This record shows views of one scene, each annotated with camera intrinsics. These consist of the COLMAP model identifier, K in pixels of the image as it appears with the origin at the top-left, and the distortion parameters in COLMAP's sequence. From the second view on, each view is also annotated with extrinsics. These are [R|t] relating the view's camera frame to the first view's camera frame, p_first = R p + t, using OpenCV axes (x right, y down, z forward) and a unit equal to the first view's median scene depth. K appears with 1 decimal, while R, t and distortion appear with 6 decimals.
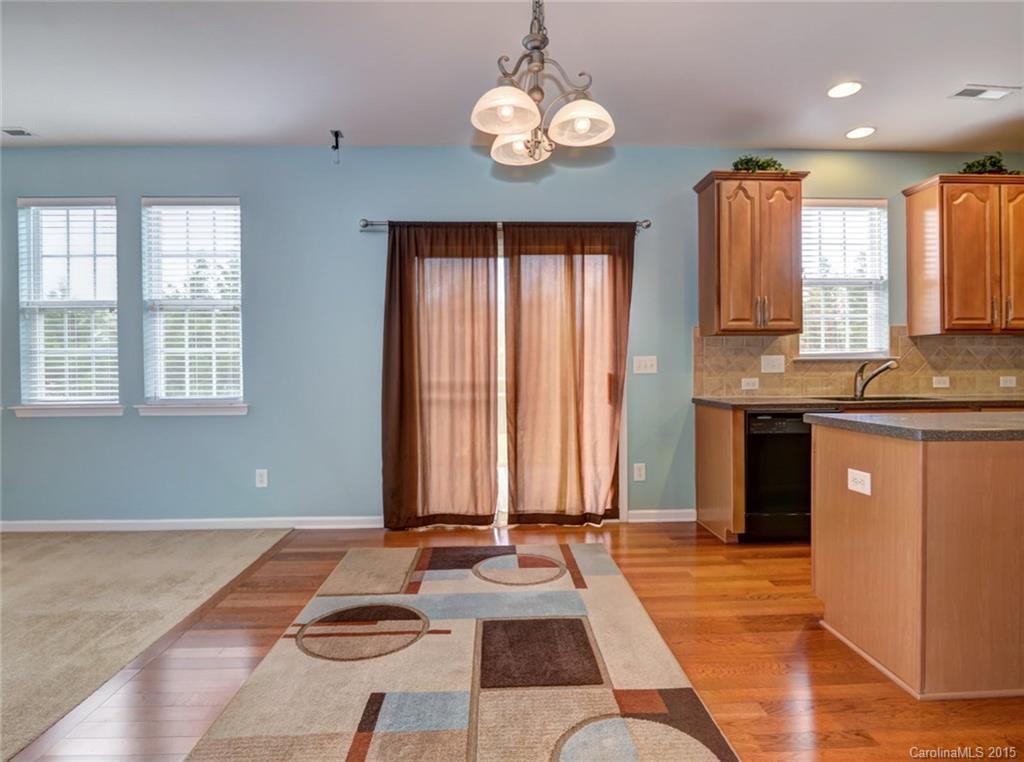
lens RADIAL K [[529.2, 0, 514.7], [0, 529.2, 374.7], [0, 0, 1]] dist [-0.017502, -0.001083]
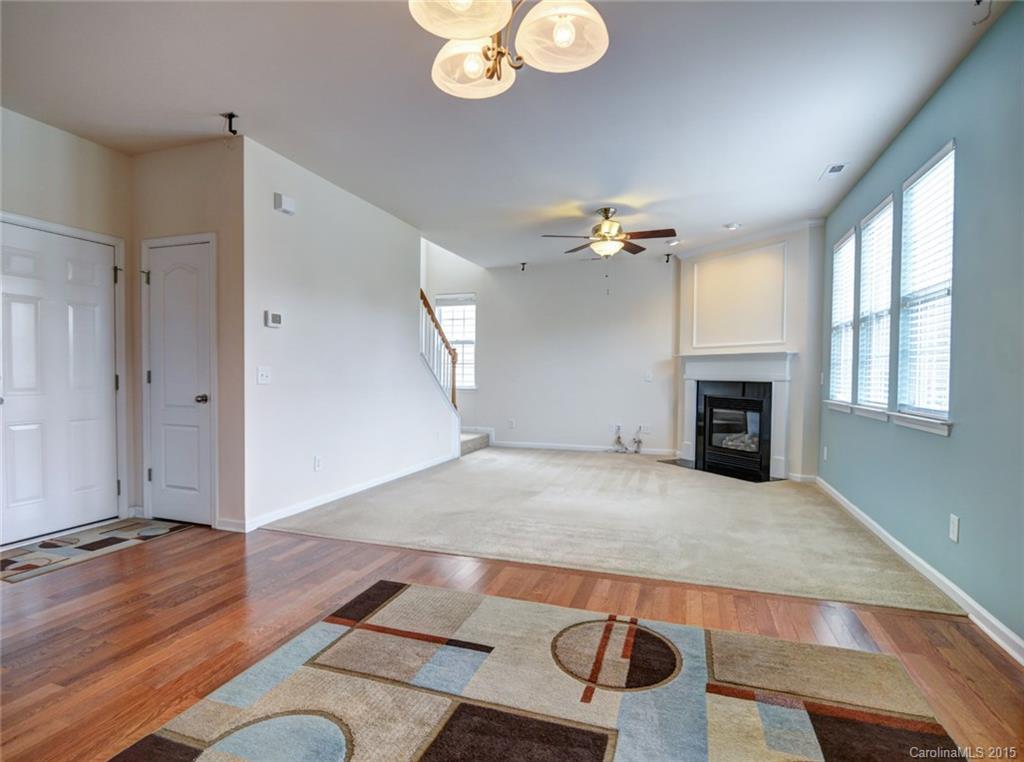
lens RADIAL K [[529.2, 0, 515.5], [0, 529.2, 384.1], [0, 0, 1]] dist [-0.017502, -0.001083]
pose [[-0.349669, 0.025041, -0.936538, 0.375773], [-0.012761, 0.999423, 0.031487, -0.011863], [0.936786, 0.022962, -0.349148, 0.672268]]
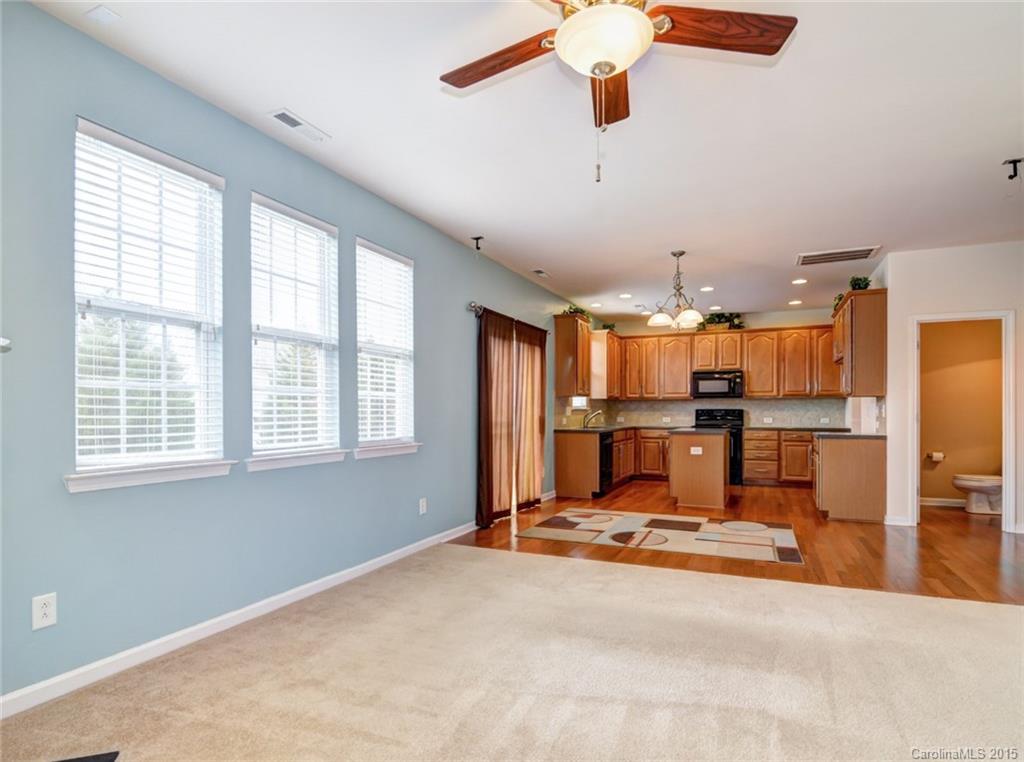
lens RADIAL K [[532.7, 0, 514.3], [0, 532.7, 415.5], [0, 0, 1]] dist [-0.014283, -0.000288]
pose [[0.458018, 0.001133, 0.888942, -1.386494], [0.003919, 0.999987, -0.003294, 0.001165], [-0.888934, 0.004992, 0.458008, 0.274632]]
